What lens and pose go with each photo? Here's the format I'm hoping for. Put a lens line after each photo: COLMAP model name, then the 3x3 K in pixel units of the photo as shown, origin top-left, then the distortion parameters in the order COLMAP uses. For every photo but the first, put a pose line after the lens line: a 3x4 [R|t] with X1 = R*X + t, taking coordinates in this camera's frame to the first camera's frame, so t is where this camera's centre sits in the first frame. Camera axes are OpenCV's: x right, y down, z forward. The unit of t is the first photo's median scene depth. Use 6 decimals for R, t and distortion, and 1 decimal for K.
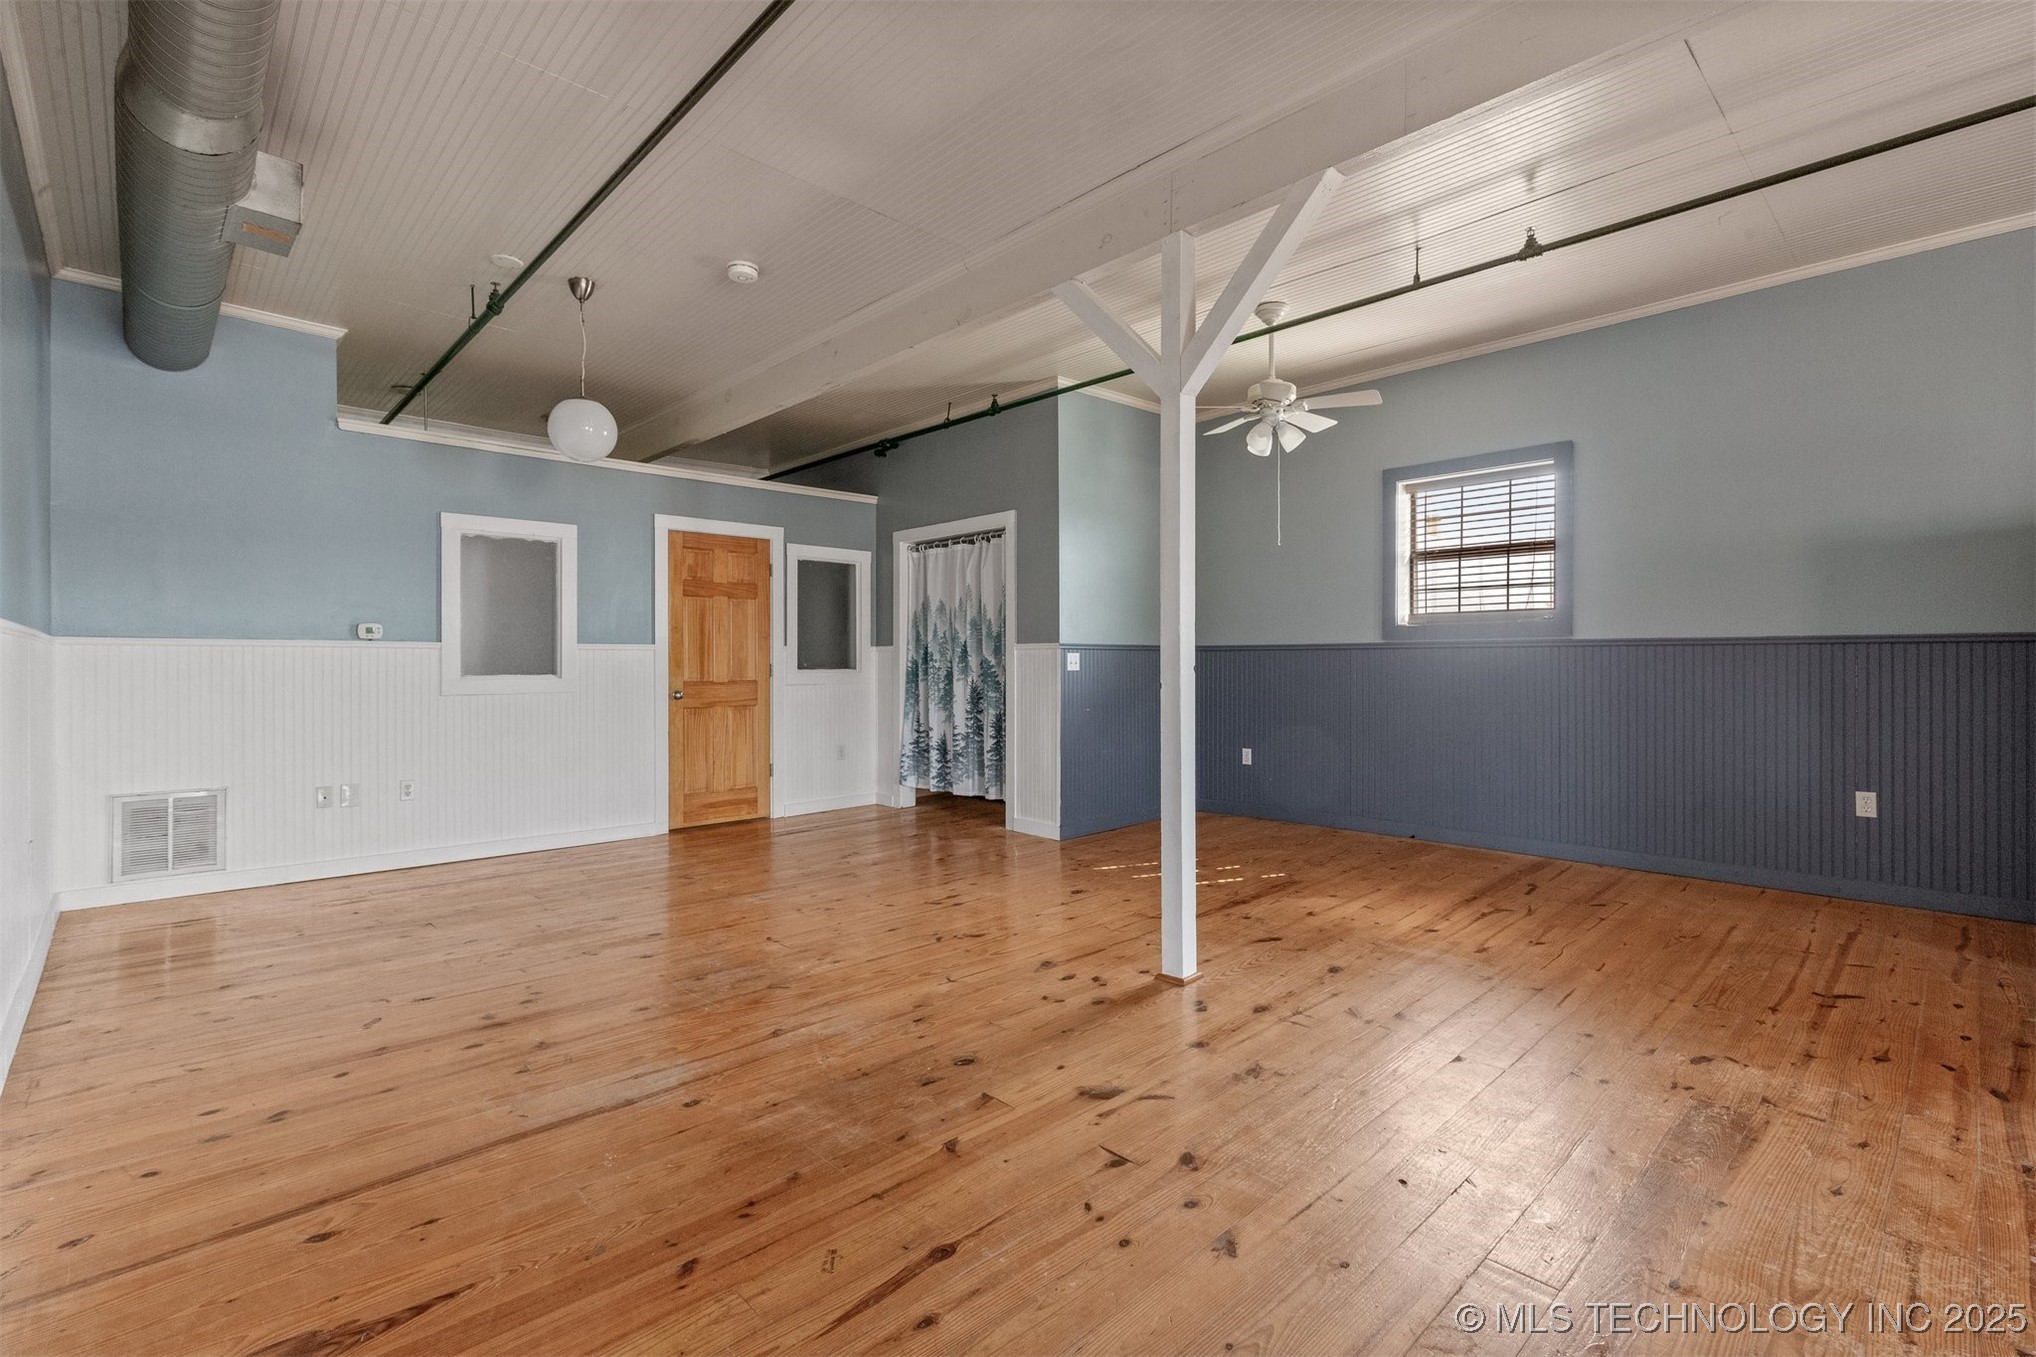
lens RADIAL K [[907.6, 0, 1022.9], [0, 907.6, 659.9], [0, 0, 1]] dist [0.003420, -0.000169]
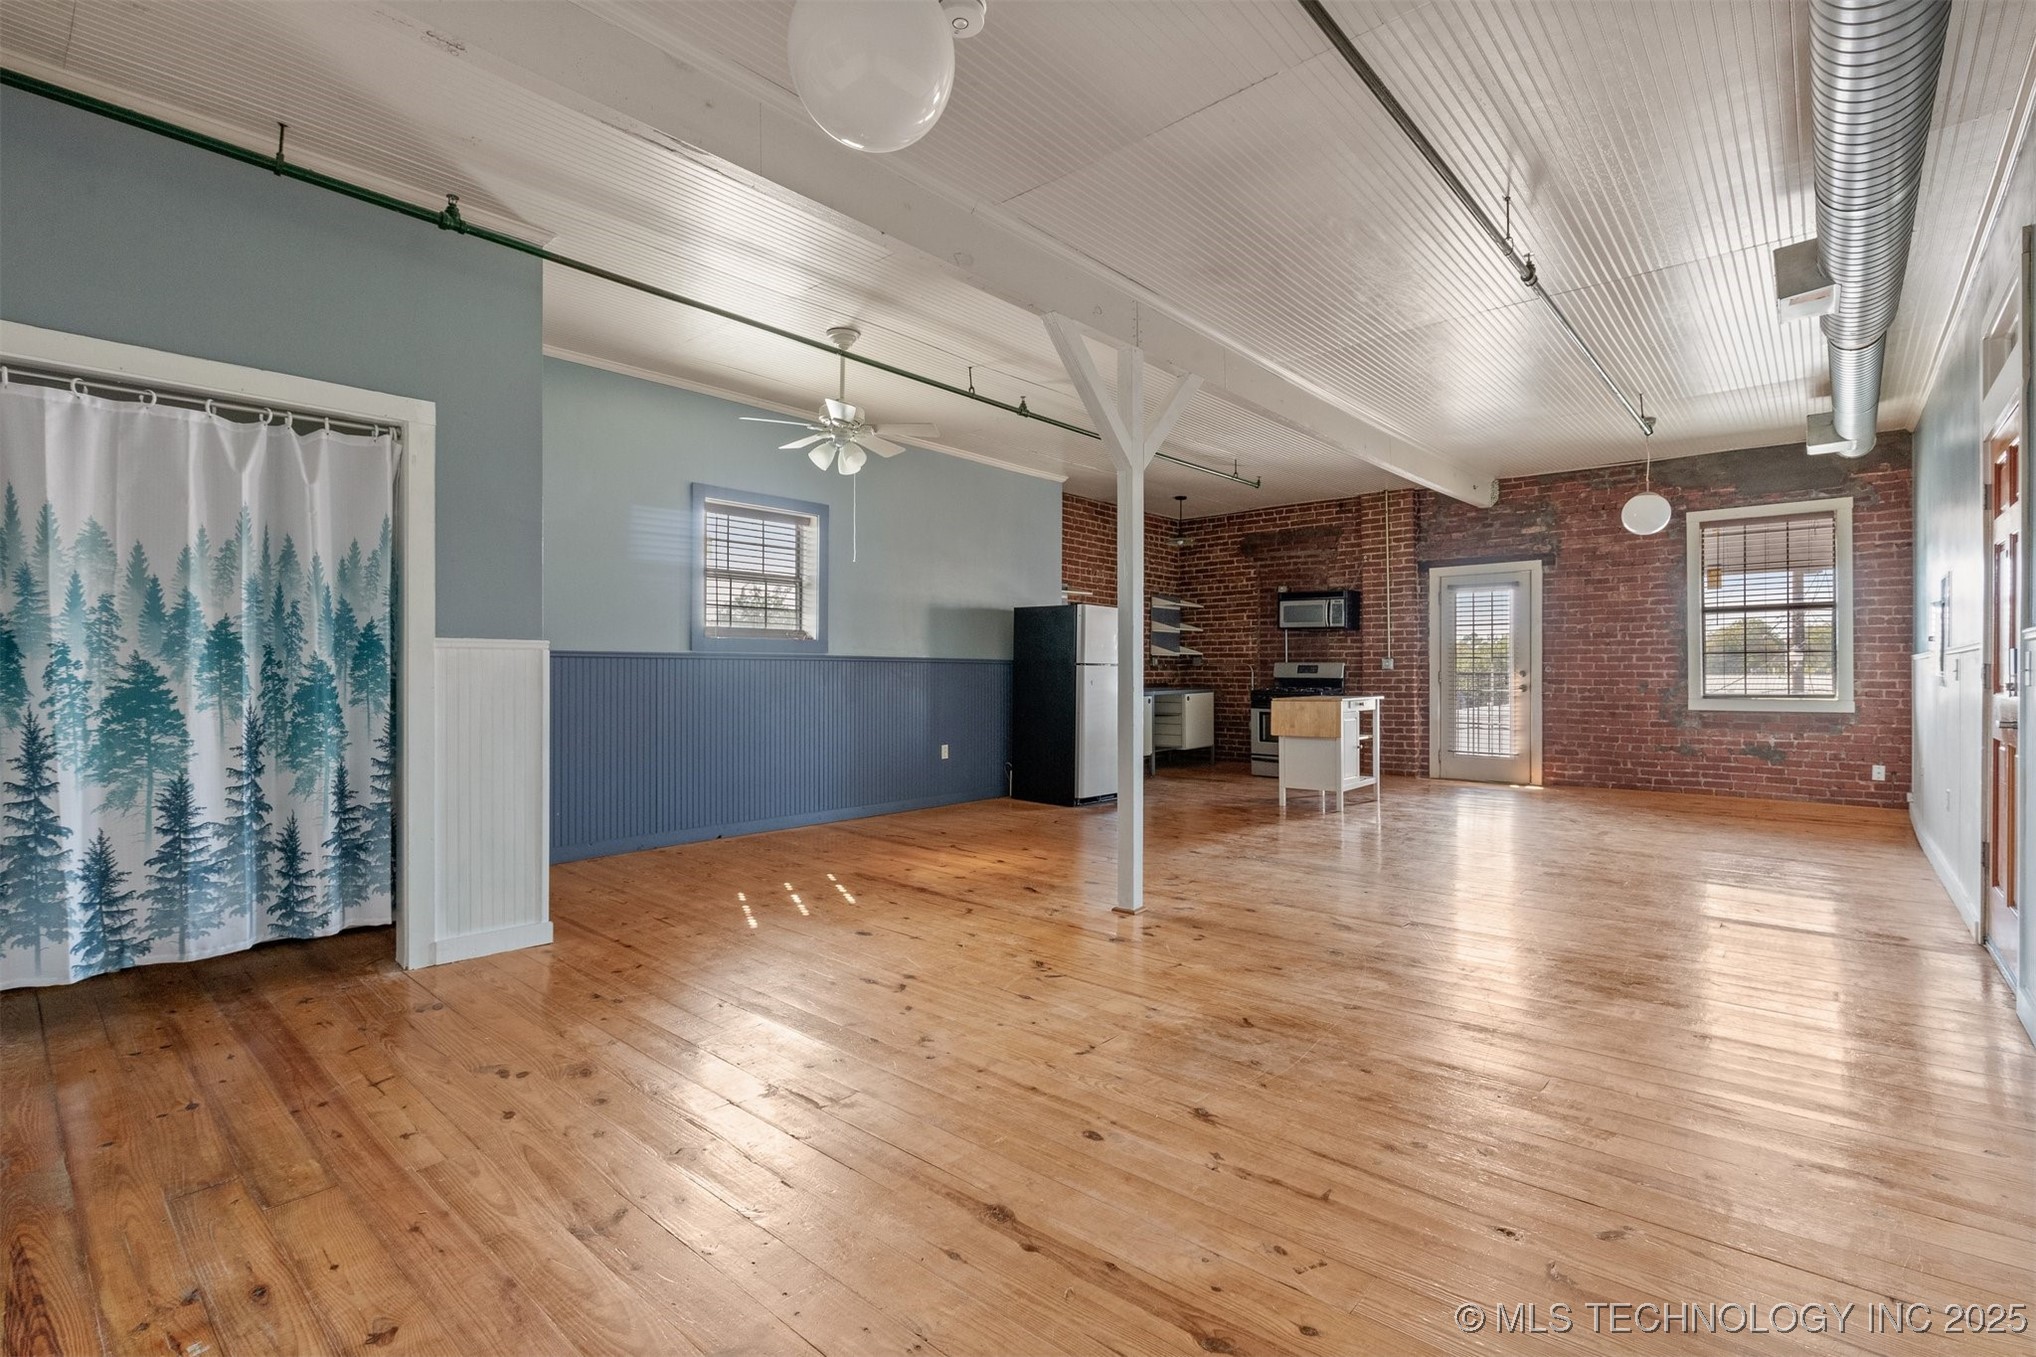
lens RADIAL K [[918.2, 0, 1016.3], [0, 918.2, 672.3], [0, 0, 1]] dist [-0.000891, -0.000684]
pose [[-0.078374, 0.002695, 0.996920, -0.657367], [-0.004340, 0.999986, -0.003044, 0.004622], [-0.996915, -0.004565, -0.078361, 0.728068]]
